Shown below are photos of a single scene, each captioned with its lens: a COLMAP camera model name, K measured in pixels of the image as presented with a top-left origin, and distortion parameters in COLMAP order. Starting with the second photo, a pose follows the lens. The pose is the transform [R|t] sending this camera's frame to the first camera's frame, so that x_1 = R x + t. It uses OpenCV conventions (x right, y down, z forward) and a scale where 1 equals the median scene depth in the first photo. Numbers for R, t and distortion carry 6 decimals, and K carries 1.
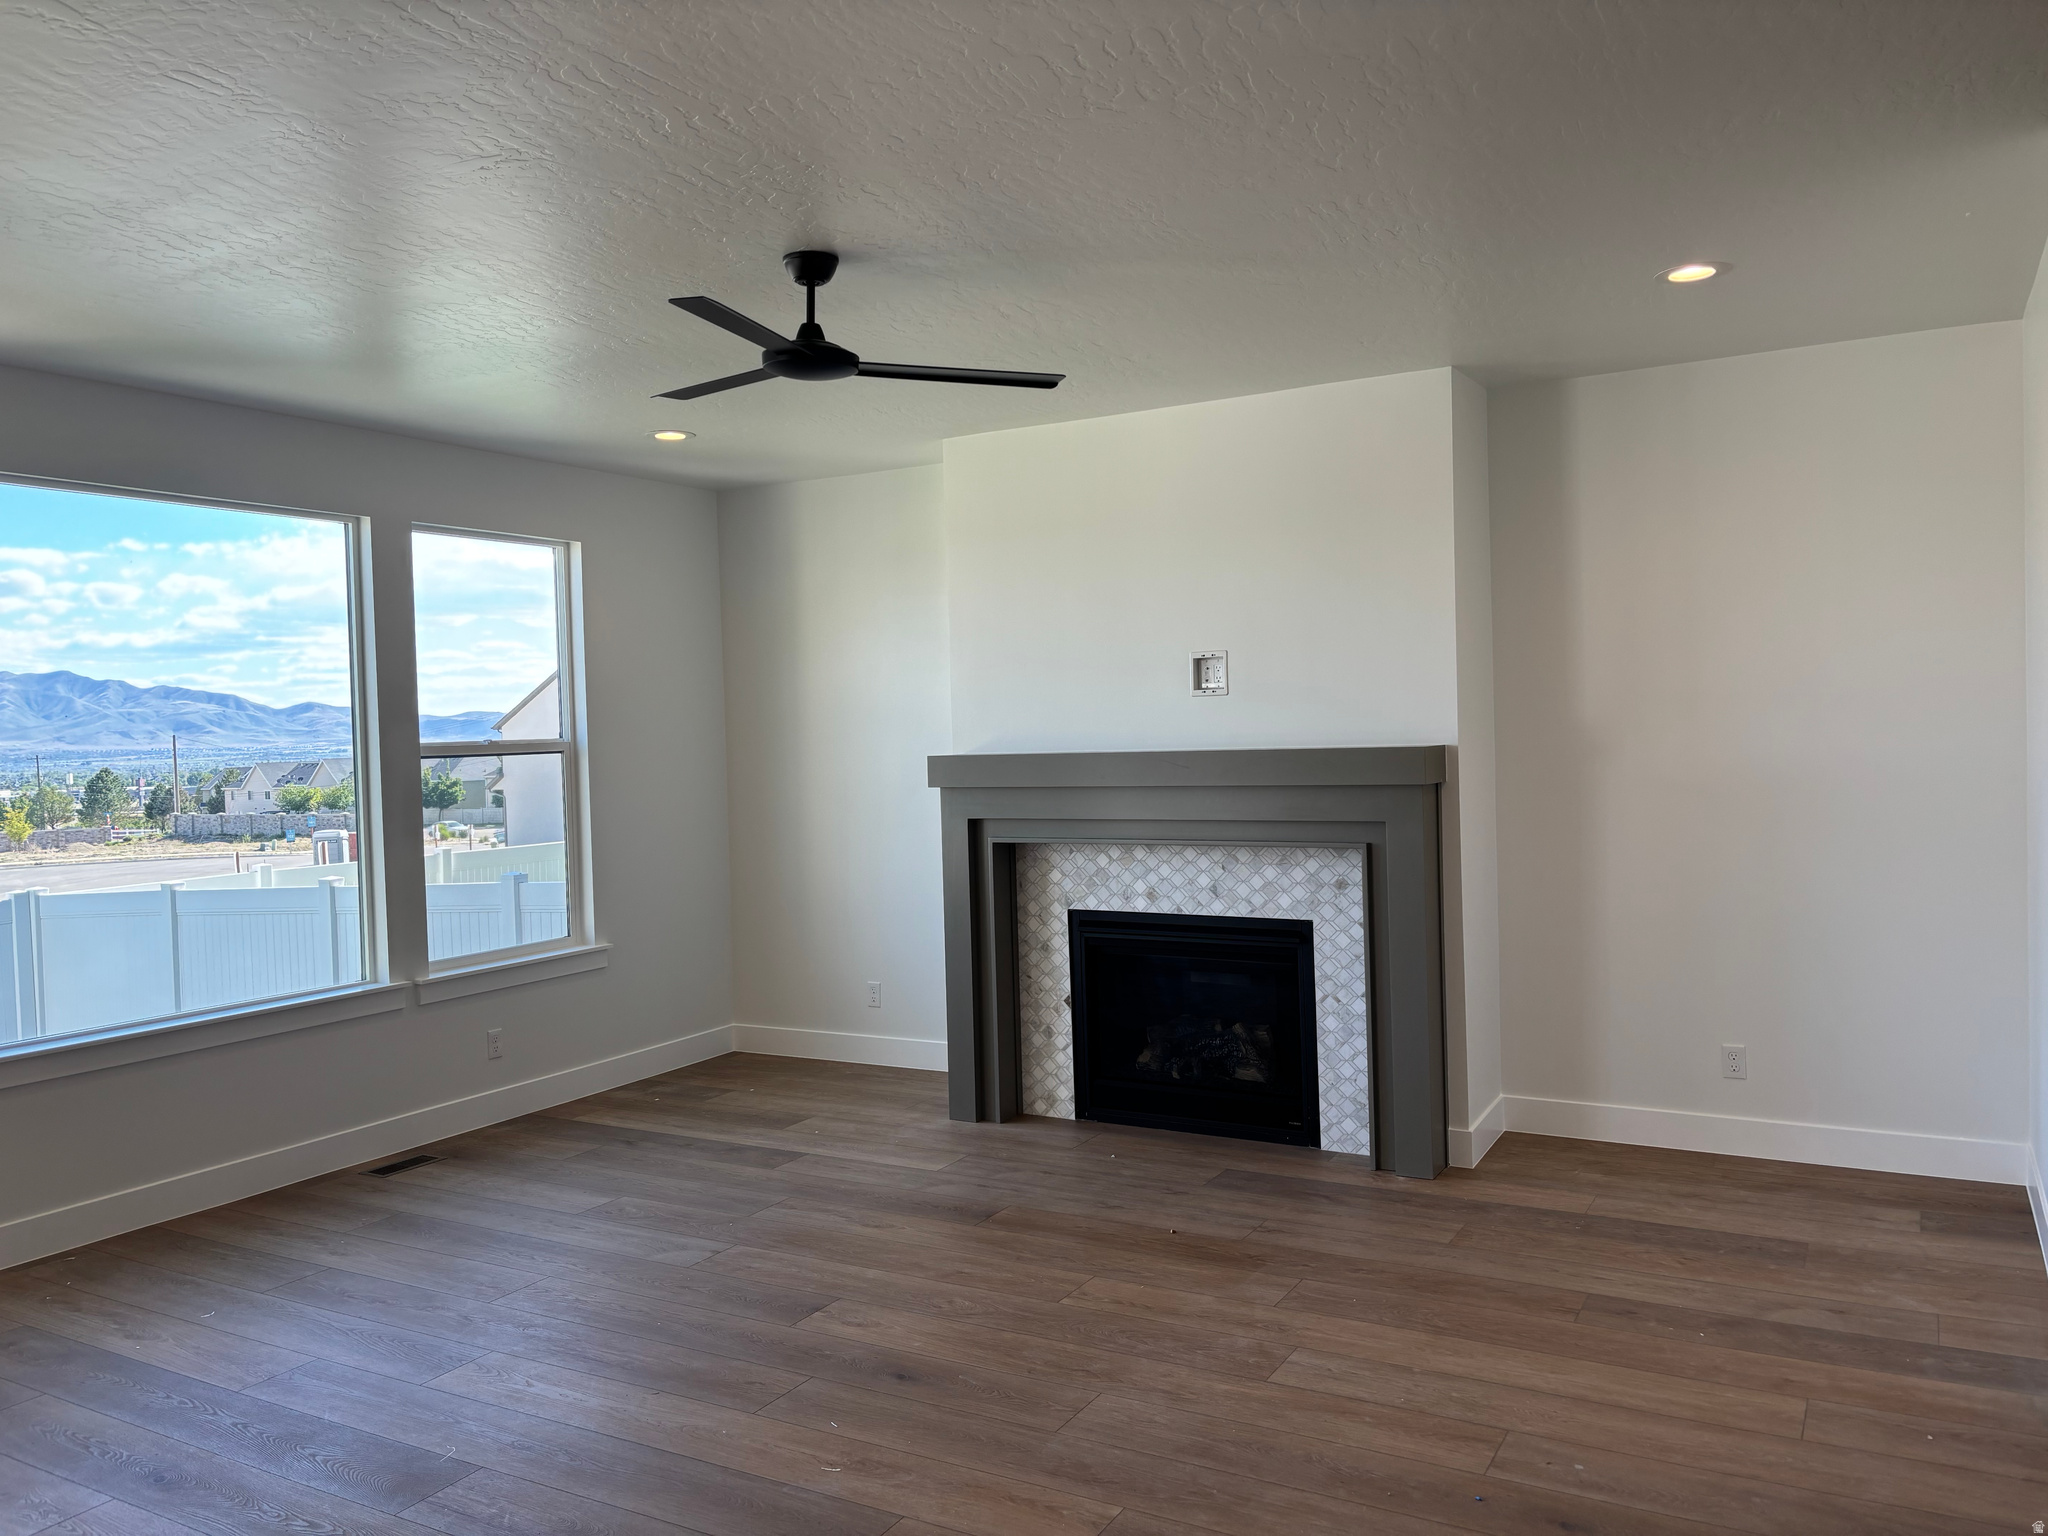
lens RADIAL K [[1530.2, 0, 1026.7], [0, 1530.2, 765.7], [0, 0, 1]] dist [0.008187, -0.013384]
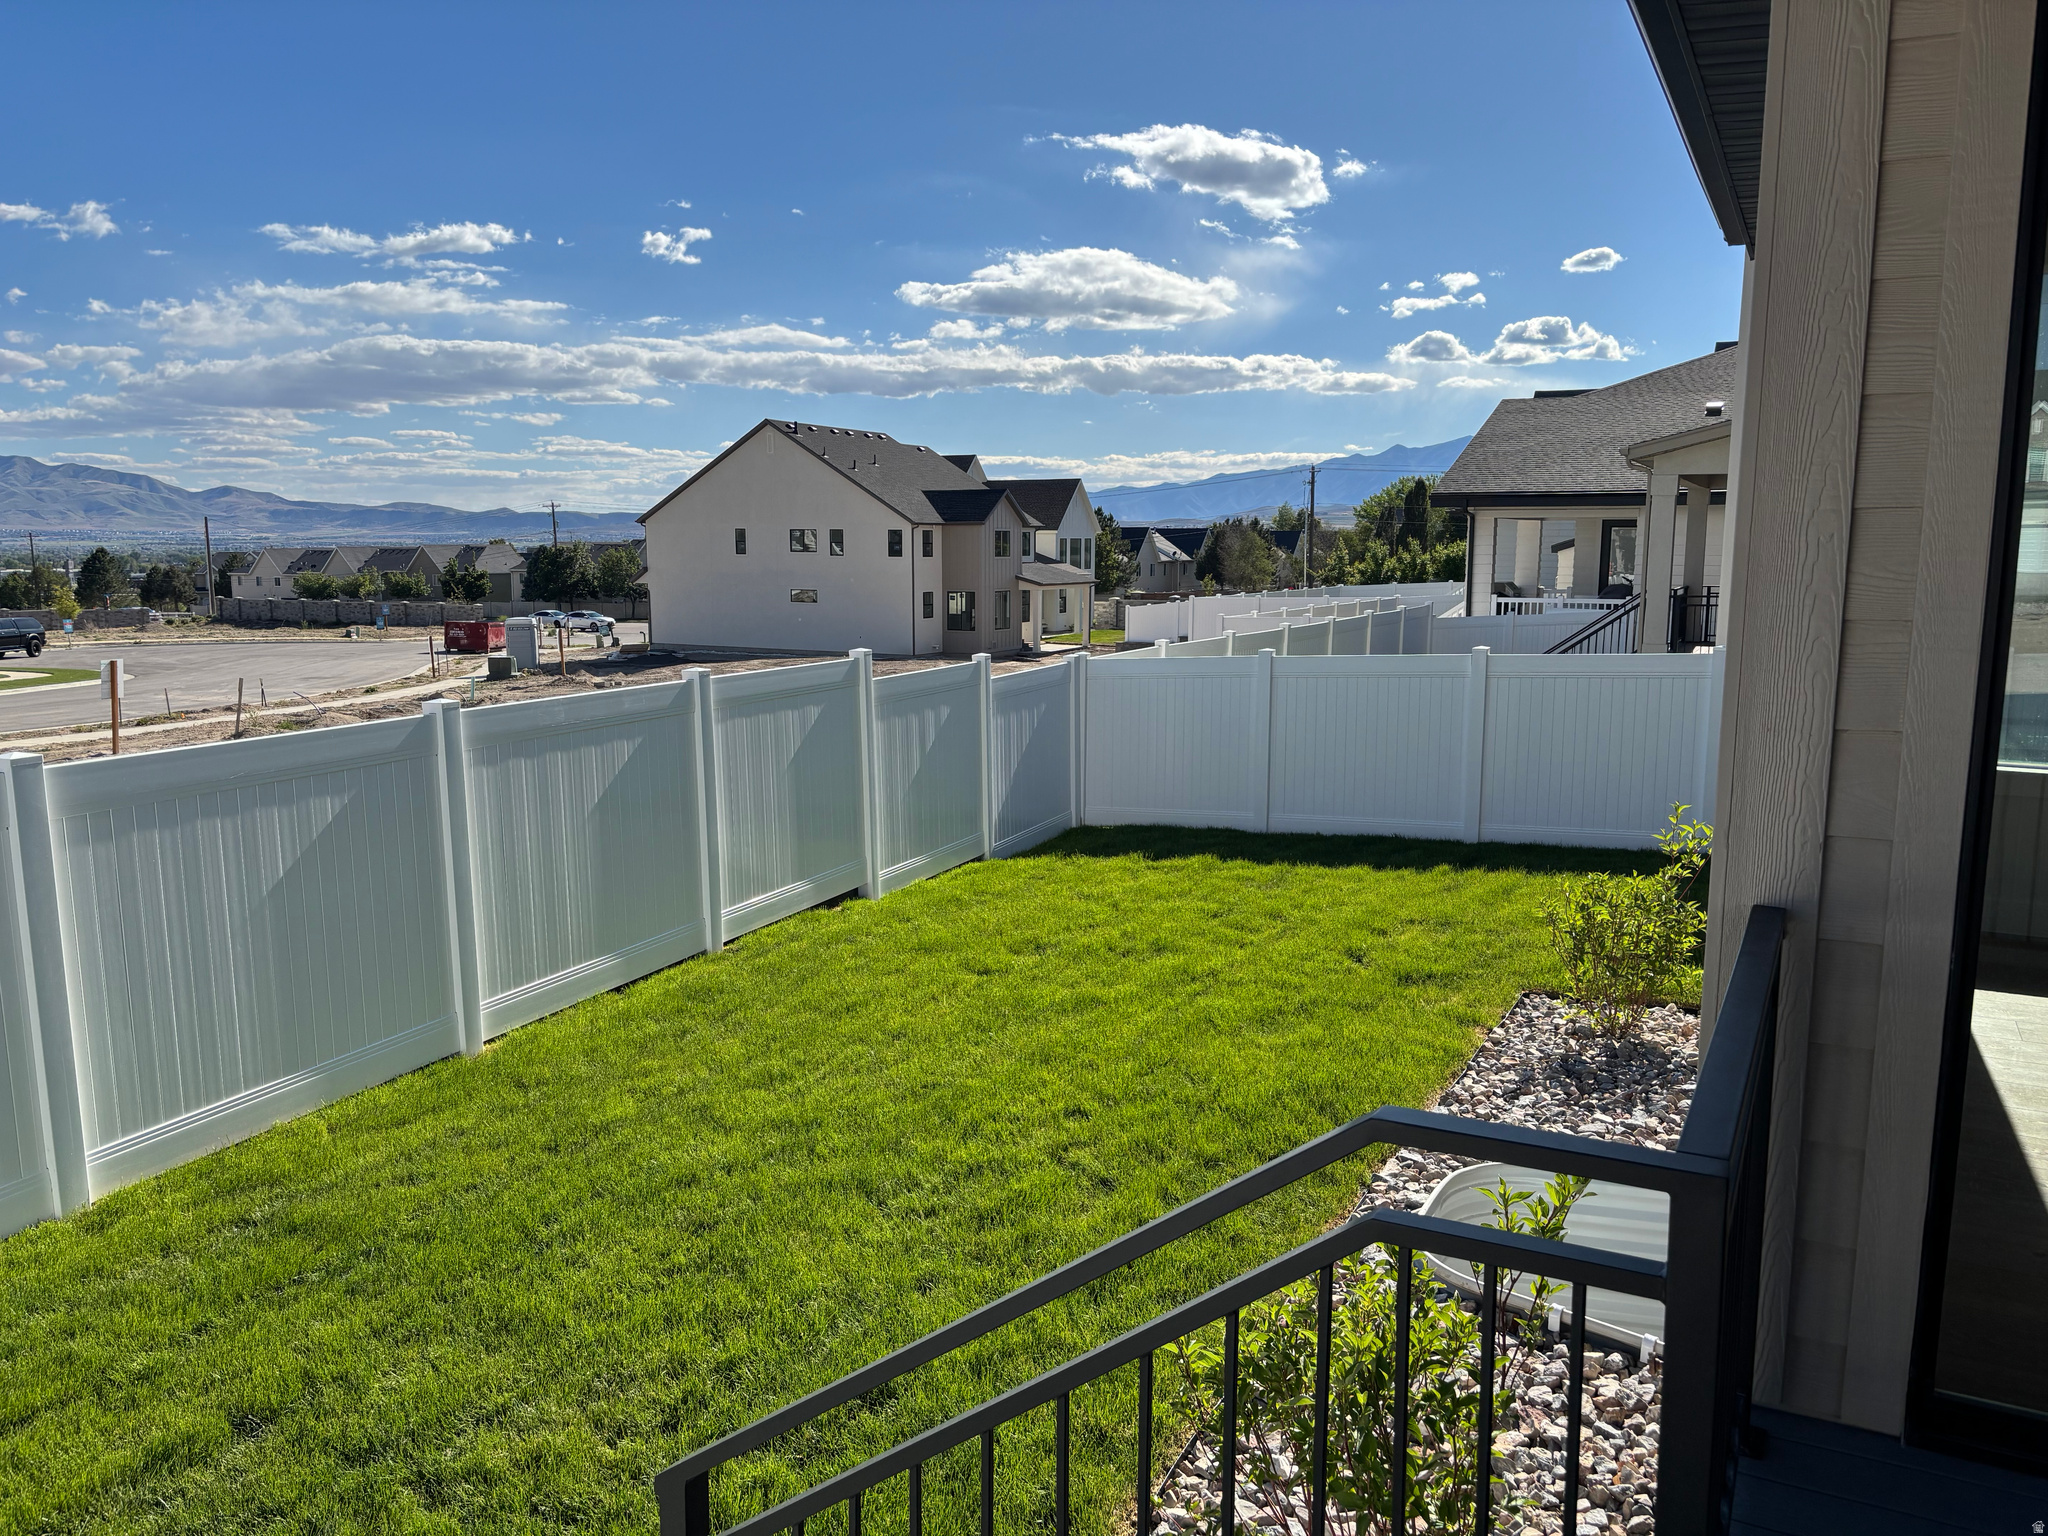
lens RADIAL K [[1530.2, 0, 1011.5], [0, 1530.2, 769.7], [0, 0, 1]] dist [0.008187, -0.013384]
pose [[0.998894, 0.029246, 0.036827, -0.156824], [-0.033585, 0.991797, 0.123331, 0.005599], [-0.032918, -0.124431, 0.991682, -0.037551]]
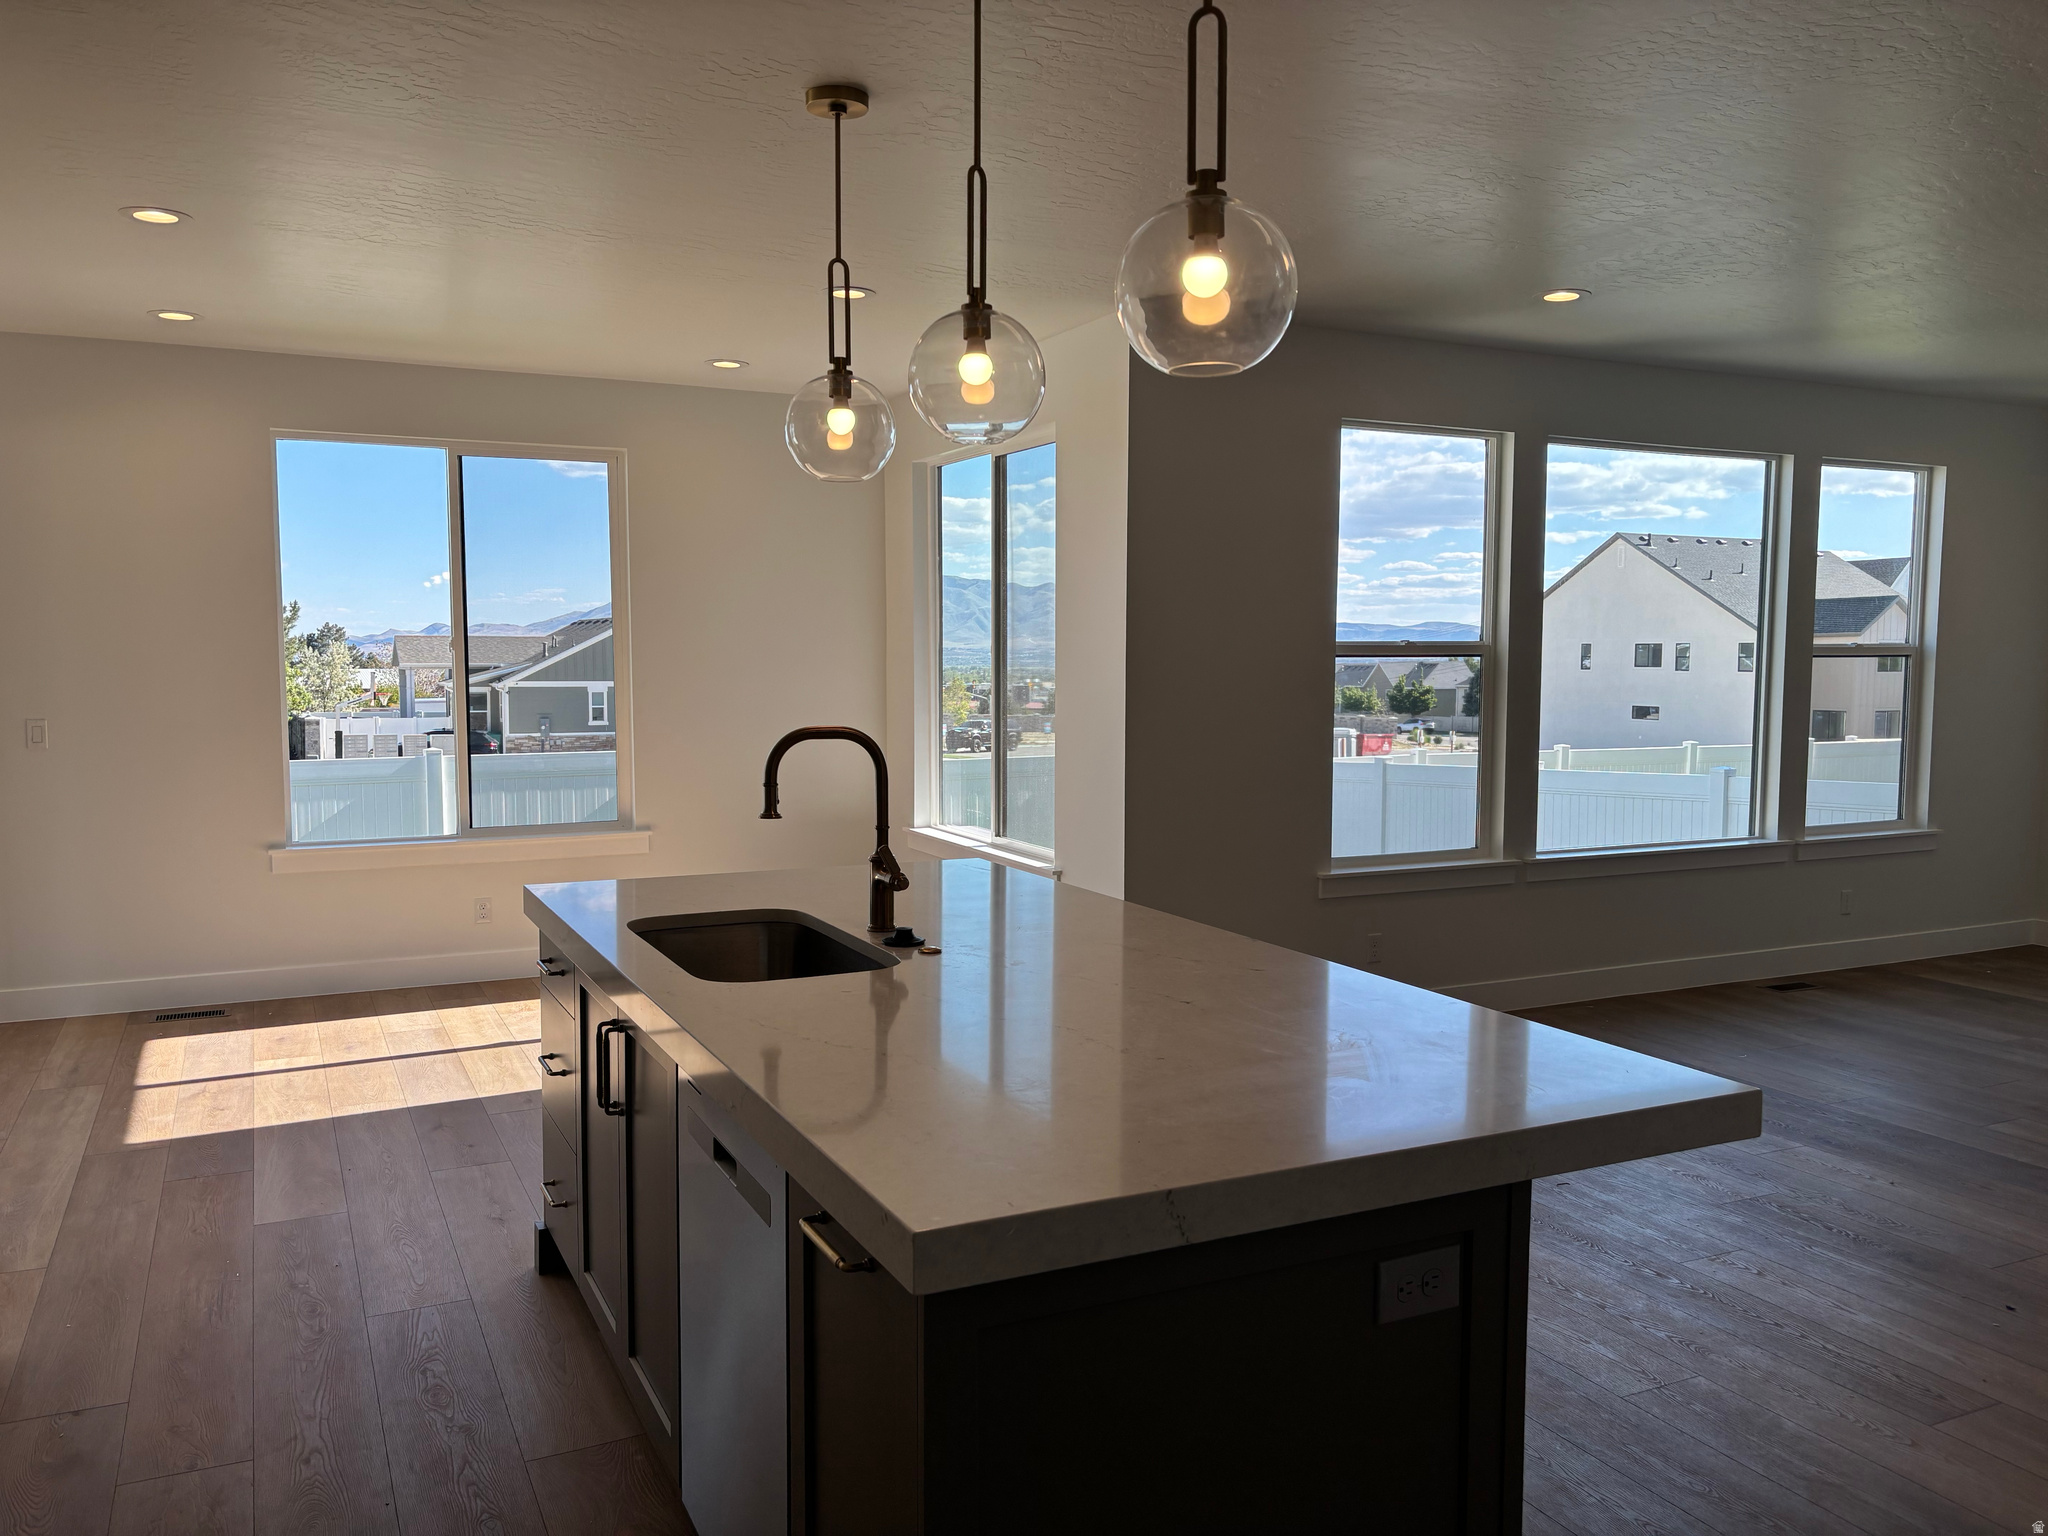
lens RADIAL K [[1530.2, 0, 1019.5], [0, 1530.2, 777.1], [0, 0, 1]] dist [0.008187, -0.013384]
pose [[0.820847, 0.077061, -0.565926, -0.020772], [-0.040307, 0.996202, 0.077187, 0.002042], [0.569724, -0.040548, 0.820835, -0.031999]]
